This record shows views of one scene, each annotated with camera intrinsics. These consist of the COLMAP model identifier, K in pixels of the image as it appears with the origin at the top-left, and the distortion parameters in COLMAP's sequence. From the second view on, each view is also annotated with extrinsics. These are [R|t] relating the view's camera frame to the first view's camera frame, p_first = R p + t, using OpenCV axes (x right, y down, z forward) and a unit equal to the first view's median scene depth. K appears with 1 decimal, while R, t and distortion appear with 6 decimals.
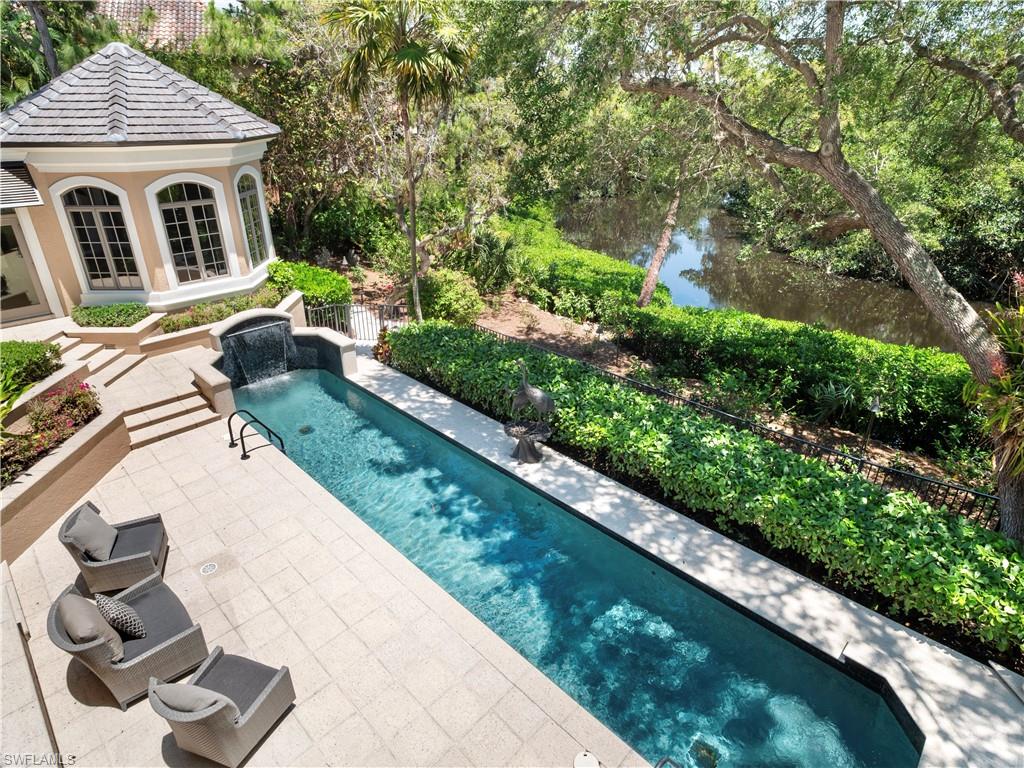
lens RADIAL K [[569.9, 0, 512.0], [0, 569.9, 384.0], [0, 0, 1]] dist [-0.007085, -0.001264]
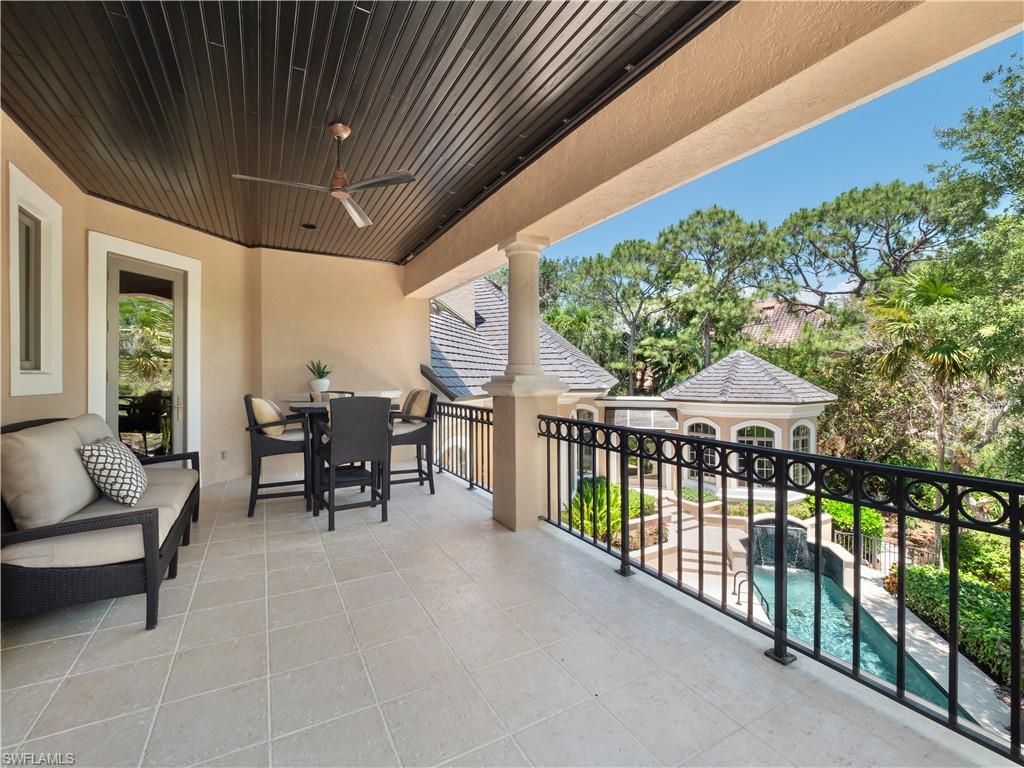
lens RADIAL K [[440.9, 0, 512.0], [0, 440.9, 384.0], [0, 0, 1]] dist [-0.000719, -0.000351]
pose [[0.487216, 0.005736, -0.873263, 0.170936], [-0.376996, 0.903379, -0.204402, 0.051131], [0.787715, 0.428805, 0.442303, -0.140871]]
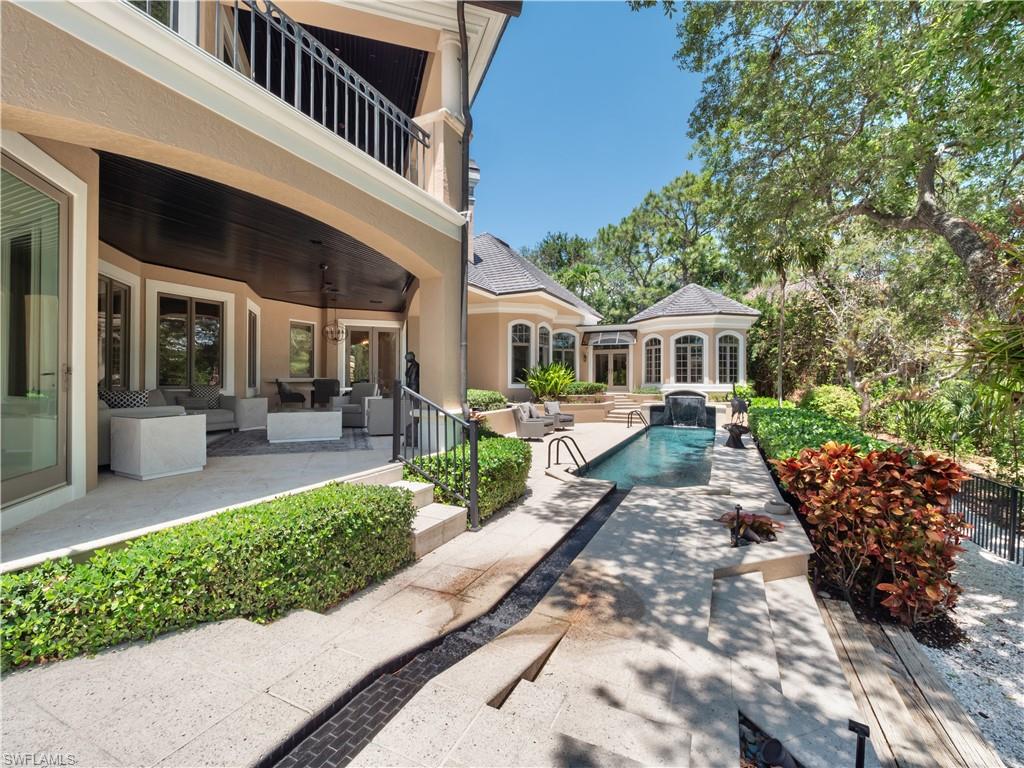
lens RADIAL K [[440.9, 0, 512.0], [0, 440.9, 384.0], [0, 0, 1]] dist [-0.000719, -0.000351]
pose [[0.319417, 0.005617, -0.947597, 0.760437], [-0.404965, 0.904879, -0.131142, 0.287987], [0.856724, 0.425632, 0.291309, 0.043726]]
